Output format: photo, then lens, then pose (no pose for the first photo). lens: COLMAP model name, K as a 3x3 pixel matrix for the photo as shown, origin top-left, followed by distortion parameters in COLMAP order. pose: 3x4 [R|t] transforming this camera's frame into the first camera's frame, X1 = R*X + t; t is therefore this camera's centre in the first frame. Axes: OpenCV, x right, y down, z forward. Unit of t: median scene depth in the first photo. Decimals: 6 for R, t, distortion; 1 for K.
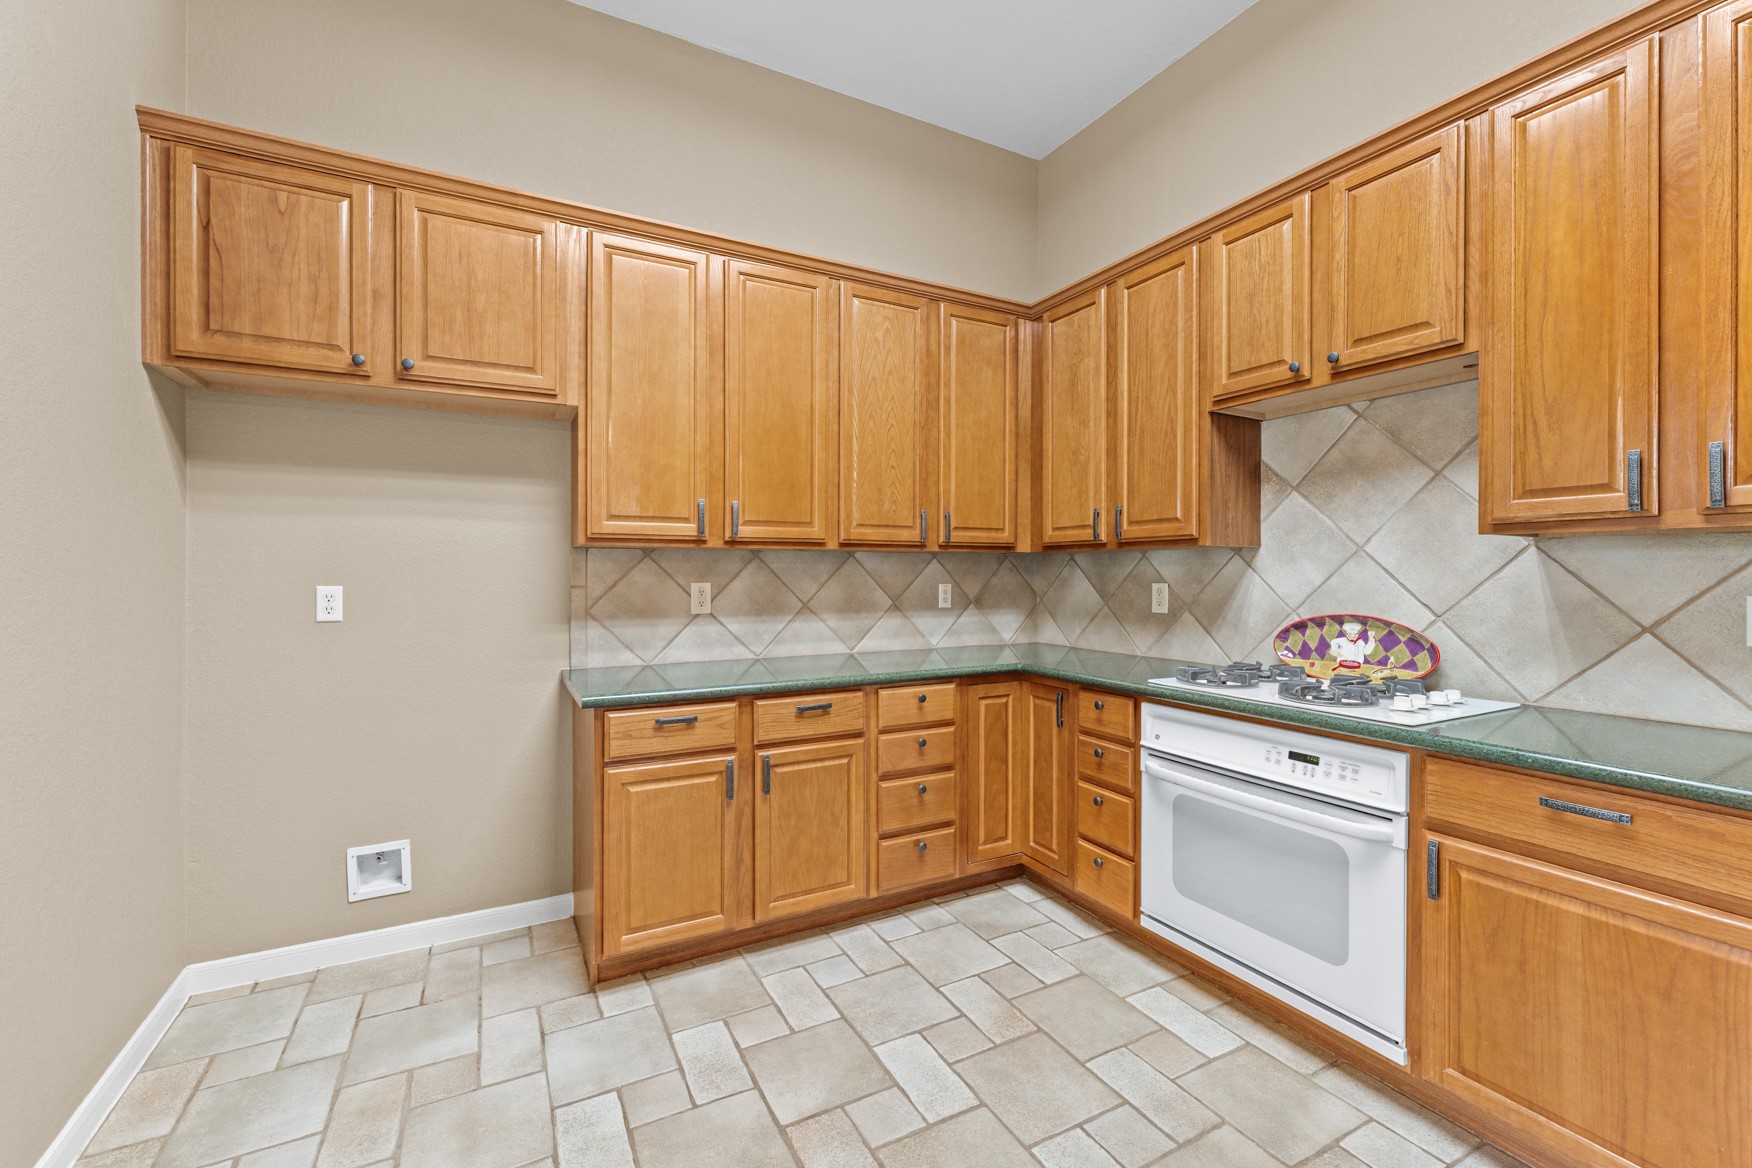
lens RADIAL K [[723.4, 0, 868.6], [0, 723.4, 583.8], [0, 0, 1]] dist [-0.002665, -0.000326]
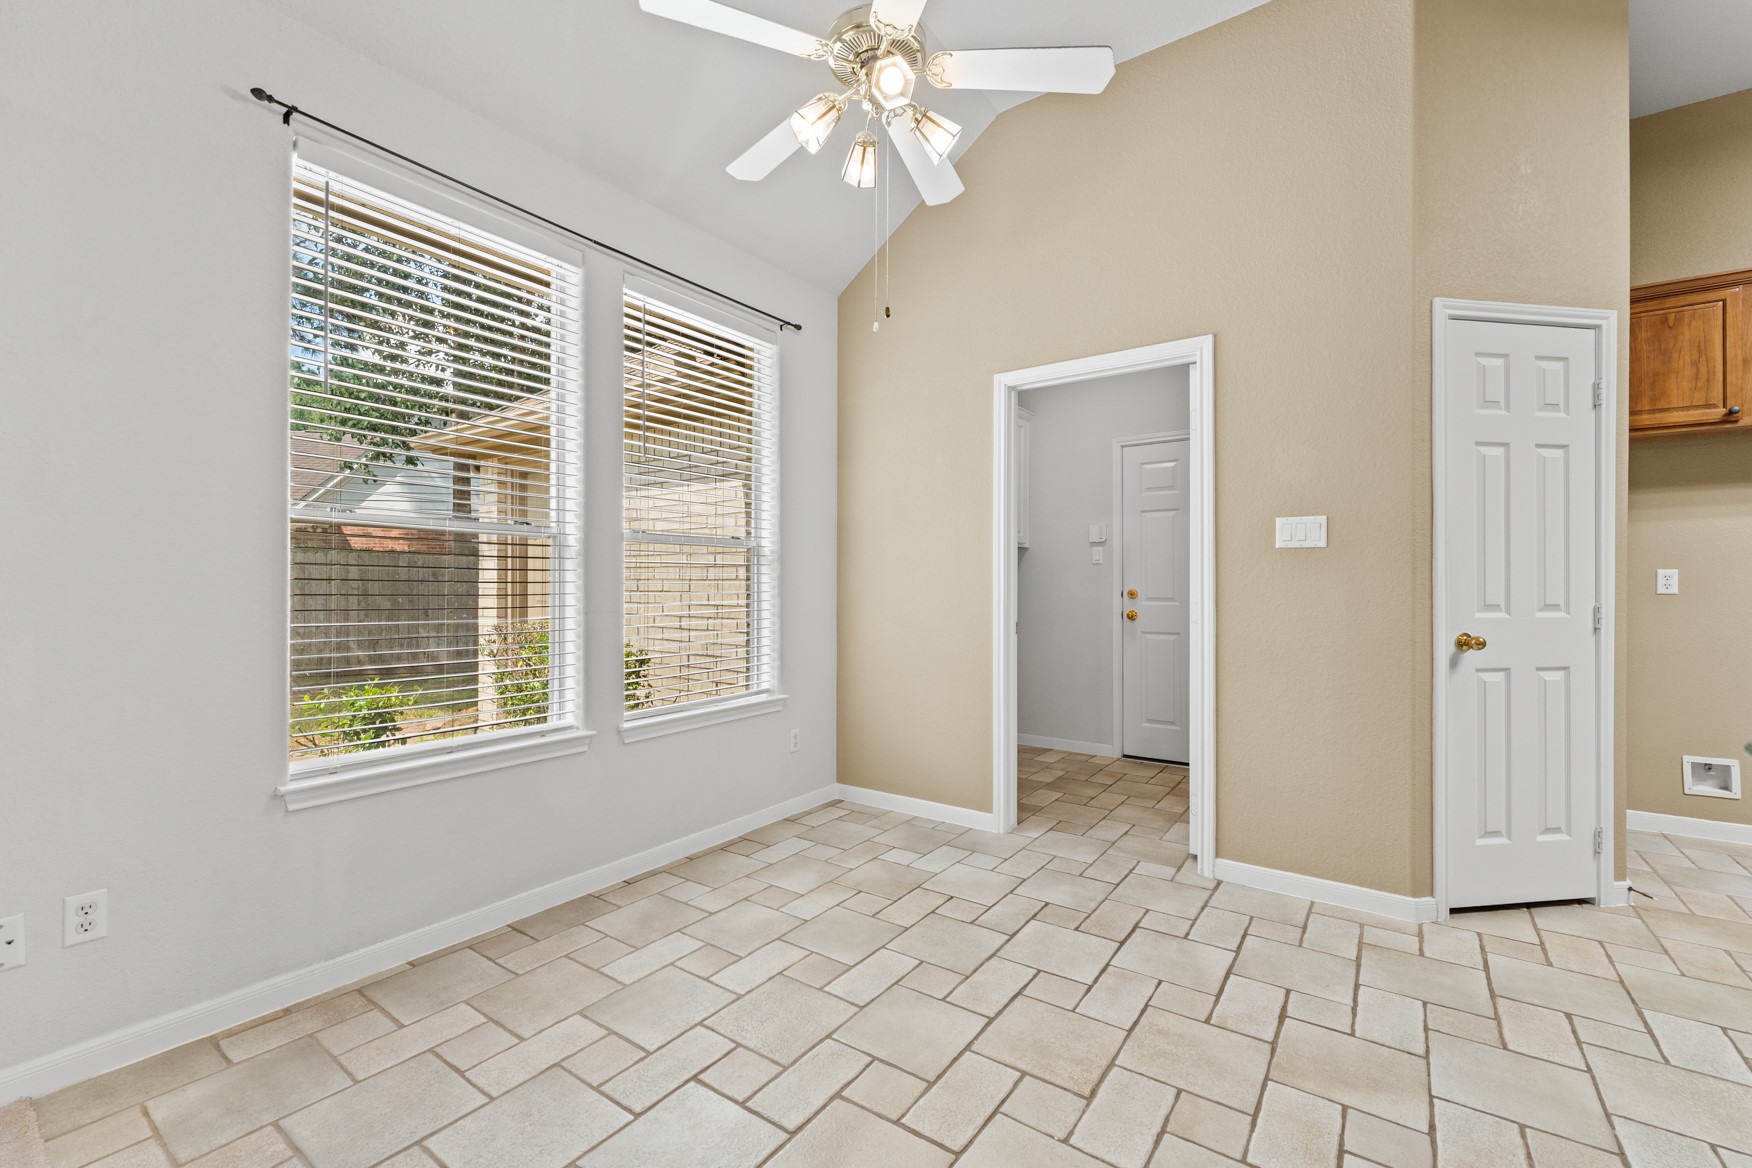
lens RADIAL K [[723.4, 0, 879.5], [0, 723.4, 581.5], [0, 0, 1]] dist [-0.002665, -0.000326]
pose [[0.450565, -0.008024, -0.892707, -0.193432], [-0.013543, 0.999783, -0.015822, 0.080819], [0.892641, 0.019219, 0.450359, -1.191750]]
